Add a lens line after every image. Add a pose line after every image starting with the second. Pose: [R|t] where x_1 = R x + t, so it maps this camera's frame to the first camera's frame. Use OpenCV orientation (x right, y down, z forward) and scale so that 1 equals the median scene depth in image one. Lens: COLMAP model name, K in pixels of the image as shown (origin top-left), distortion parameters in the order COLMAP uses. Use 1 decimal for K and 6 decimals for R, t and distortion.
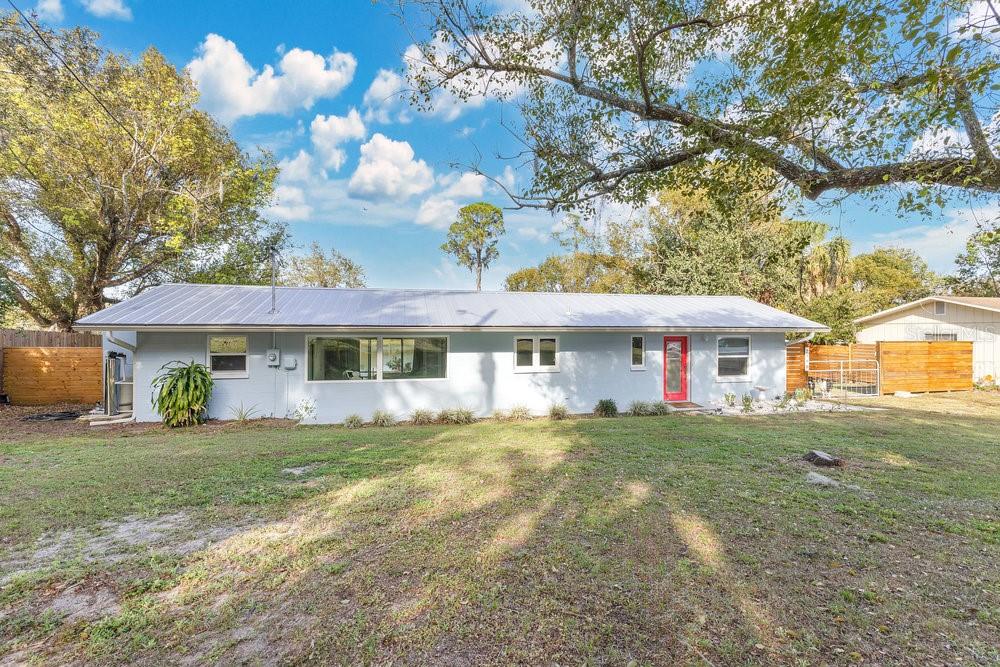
lens RADIAL K [[393.4, 0, 500.4], [0, 393.4, 318.4], [0, 0, 1]] dist [0.005848, -0.000033]
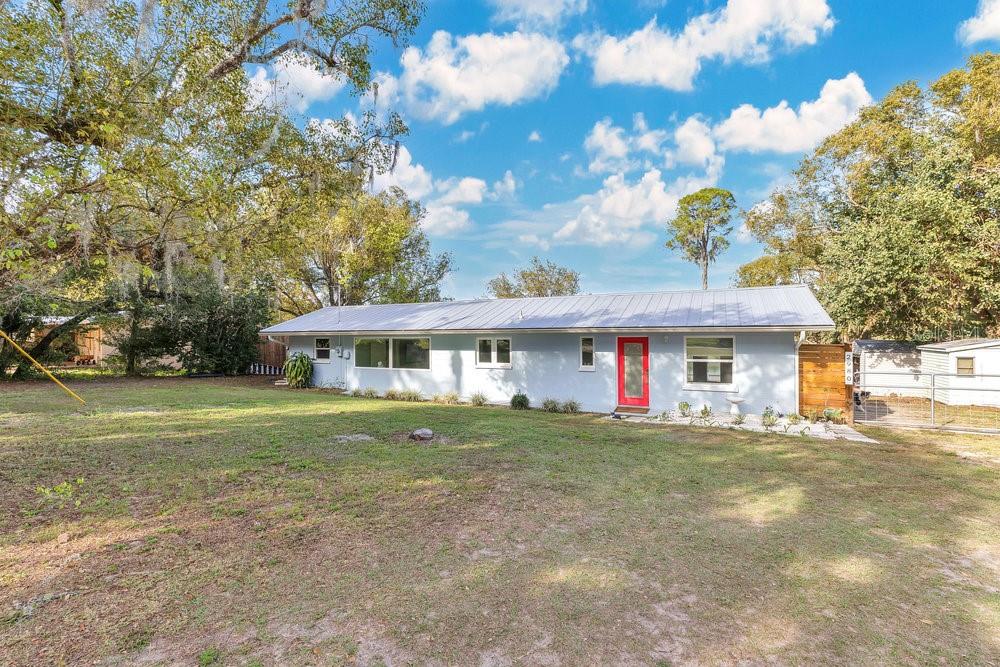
lens RADIAL K [[393.4, 0, 500.4], [0, 393.4, 318.4], [0, 0, 1]] dist [0.005848, -0.000033]
pose [[0.826333, -0.028557, -0.562457, 0.750450], [0.024248, 0.999592, -0.015128, 0.007610], [0.562660, -0.001138, 0.826688, 0.051485]]
